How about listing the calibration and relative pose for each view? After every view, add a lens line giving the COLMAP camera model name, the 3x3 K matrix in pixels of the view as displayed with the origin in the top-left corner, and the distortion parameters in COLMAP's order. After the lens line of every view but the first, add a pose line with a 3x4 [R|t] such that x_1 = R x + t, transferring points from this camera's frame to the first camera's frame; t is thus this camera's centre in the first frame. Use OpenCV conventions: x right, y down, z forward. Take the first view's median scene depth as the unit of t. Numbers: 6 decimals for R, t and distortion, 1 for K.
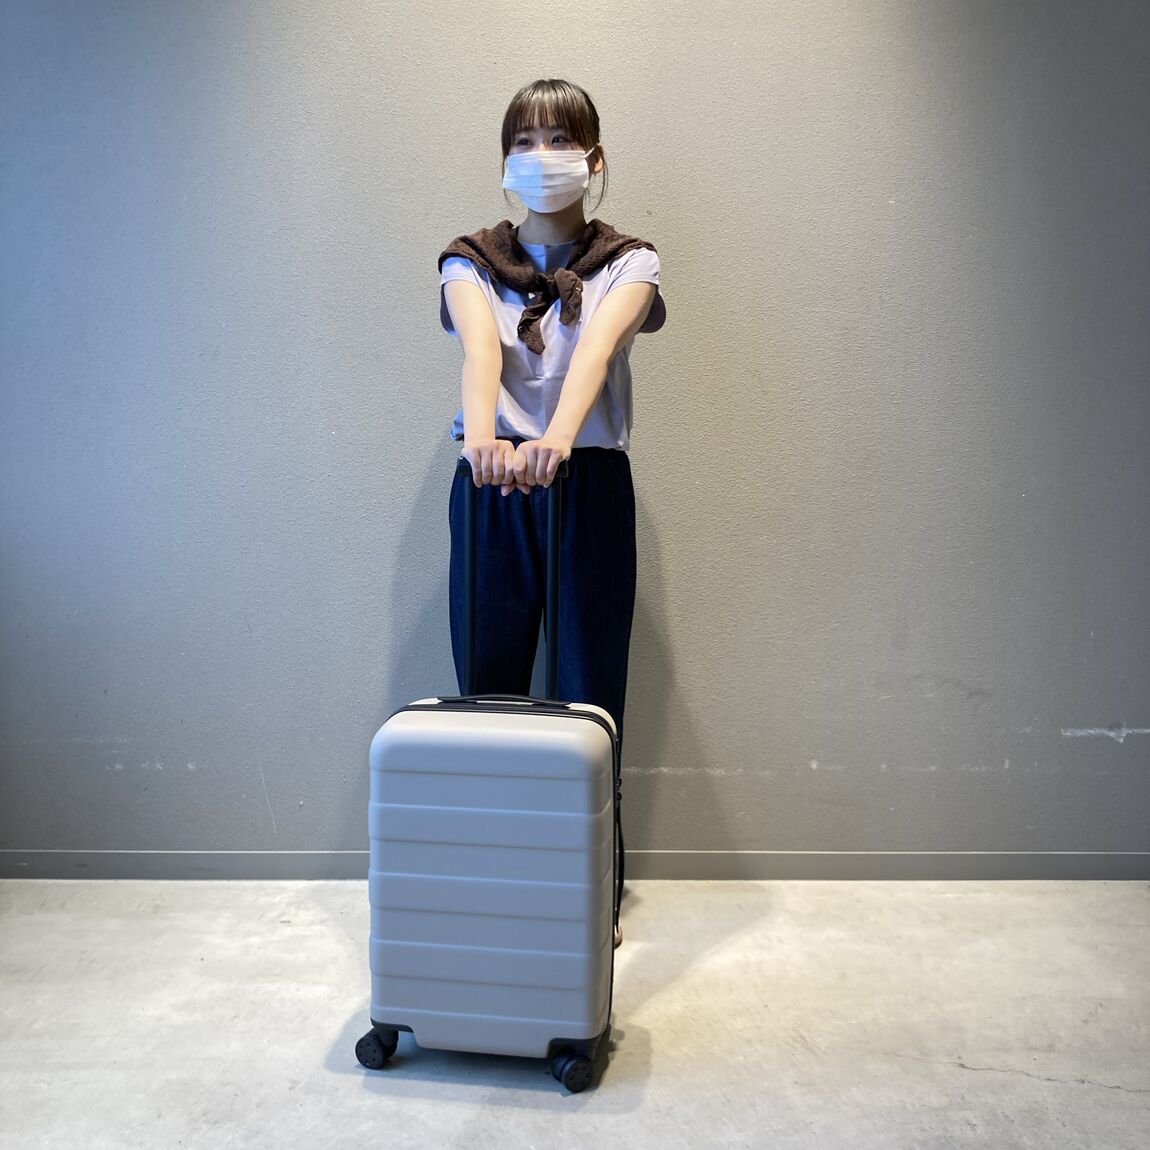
lens RADIAL K [[1252.3, 0, 561.9], [0, 1252.3, 597.8], [0, 0, 1]] dist [0.024380, 0.000000]
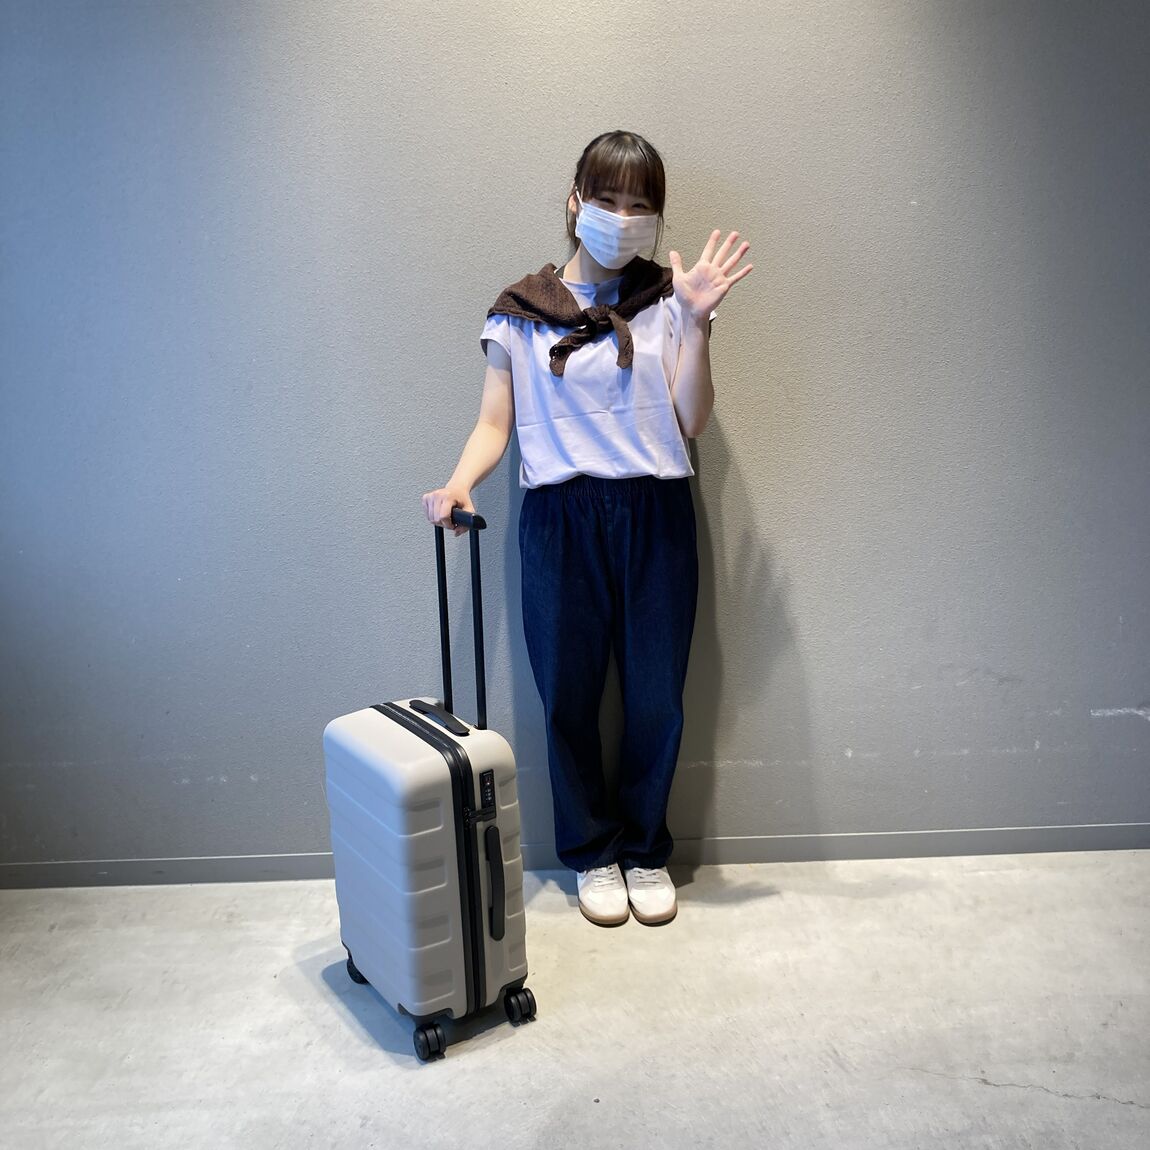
lens RADIAL K [[1252.3, 0, 582.4], [0, 1252.3, 568.6], [0, 0, 1]] dist [0.024380, 0.000000]
pose [[0.998598, -0.041410, -0.032966, 0.023275], [0.044619, 0.993634, 0.103444, -0.144884], [0.028473, -0.104770, 0.994089, -0.020931]]
